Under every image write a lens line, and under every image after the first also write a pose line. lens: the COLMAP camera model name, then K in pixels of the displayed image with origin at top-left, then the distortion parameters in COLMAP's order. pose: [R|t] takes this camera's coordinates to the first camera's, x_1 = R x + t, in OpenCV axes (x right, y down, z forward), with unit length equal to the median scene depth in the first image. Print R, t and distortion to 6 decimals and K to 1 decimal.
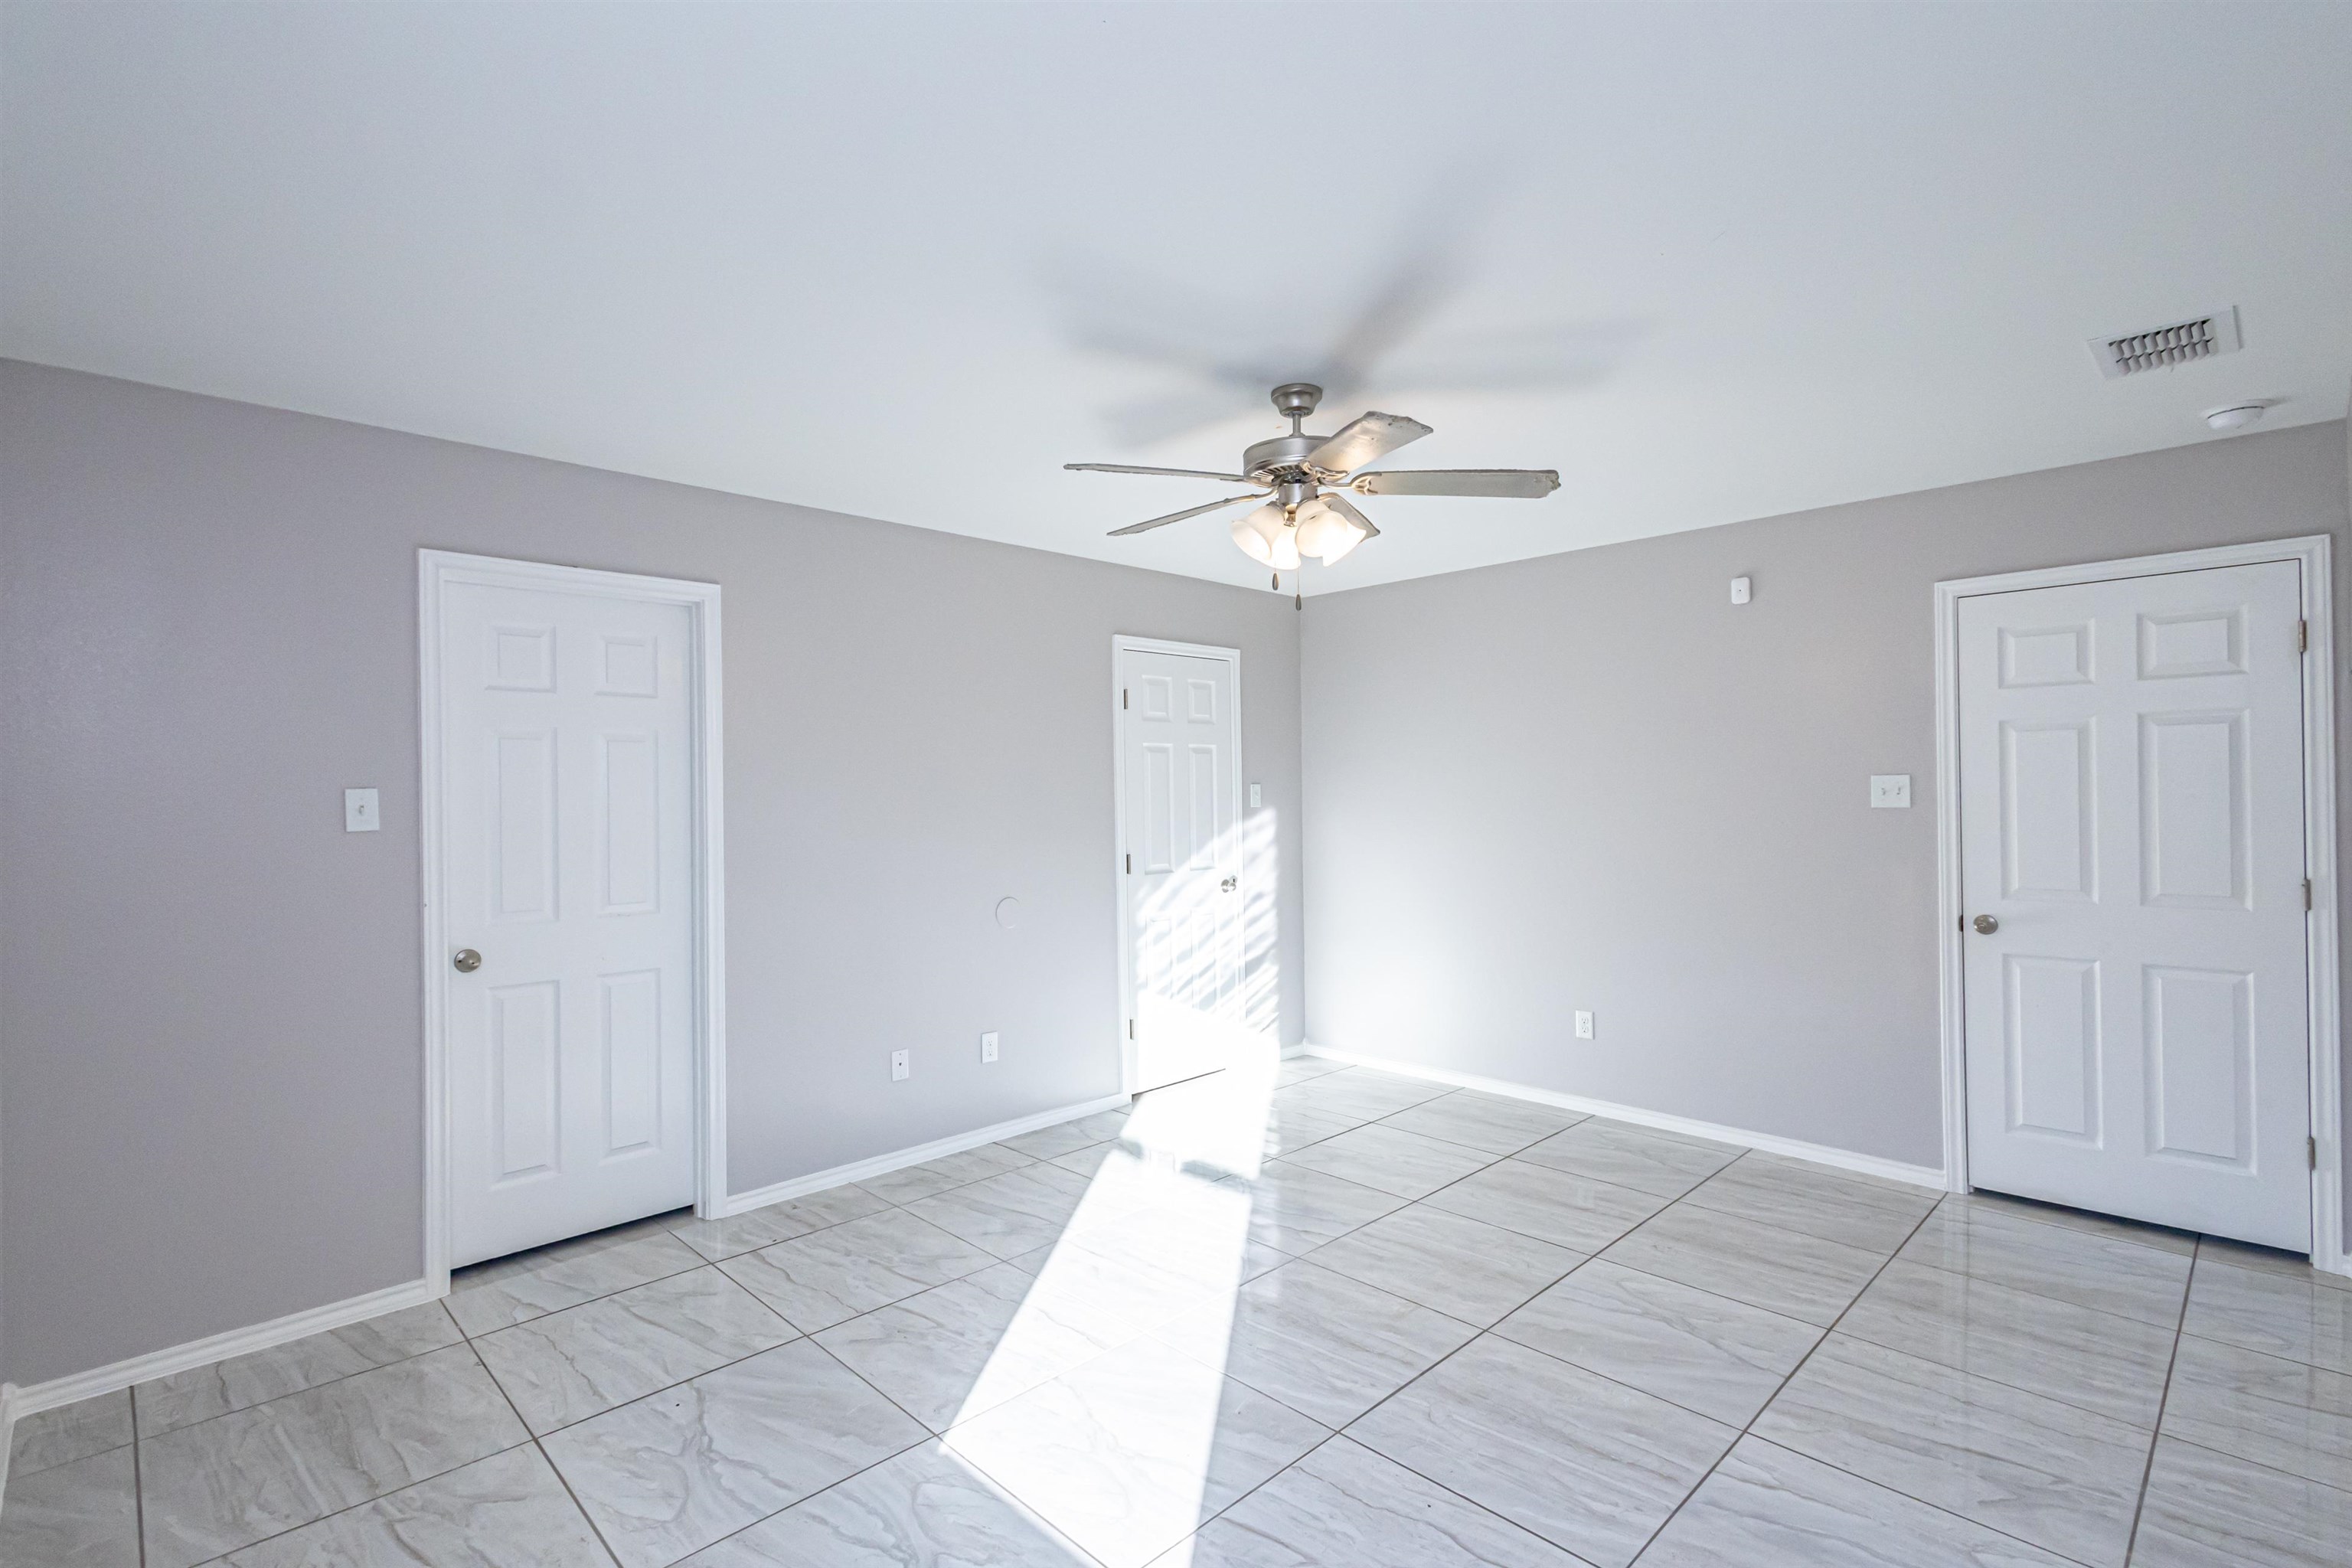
lens RADIAL K [[1083.2, 0, 1169.5], [0, 1083.2, 796.9], [0, 0, 1]] dist [0.007753, -0.001757]
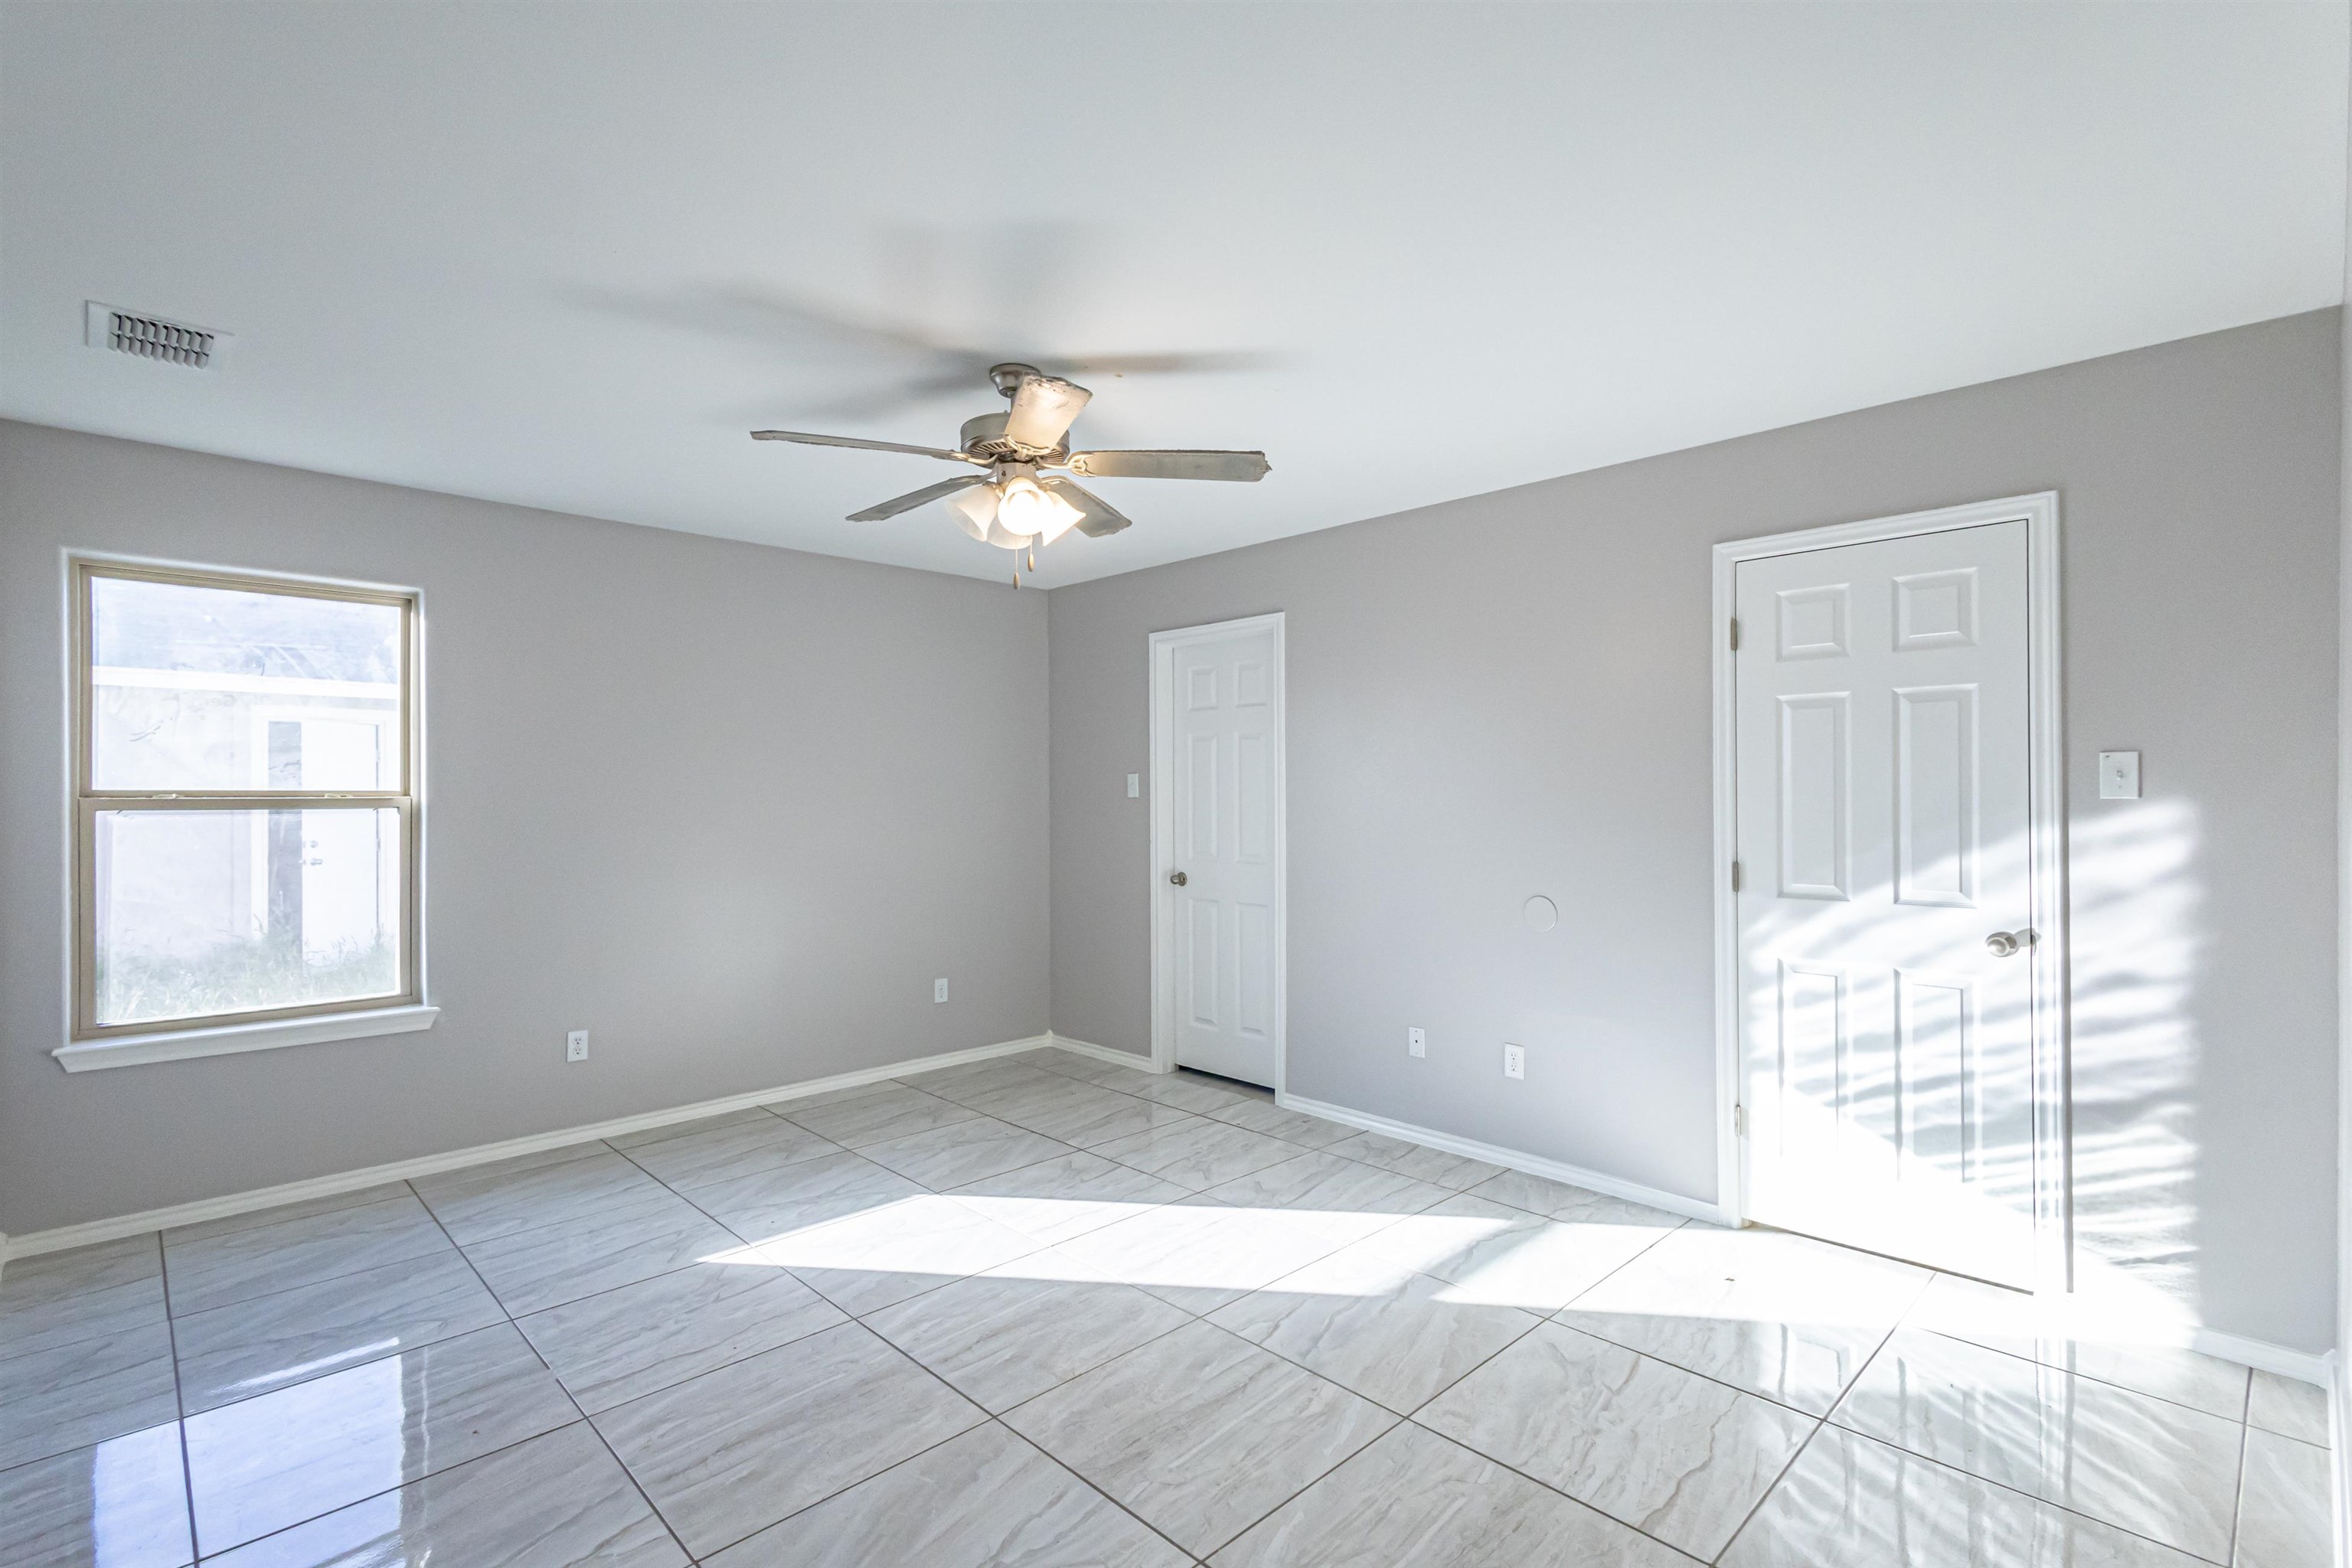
lens RADIAL K [[1083.2, 0, 1191.2], [0, 1083.2, 785.6], [0, 0, 1]] dist [0.007753, -0.001757]
pose [[0.012022, 0.003313, -0.999922, 0.774026], [-0.001401, 0.999994, 0.003296, 0.004213], [0.999927, 0.001361, 0.012027, 0.786895]]
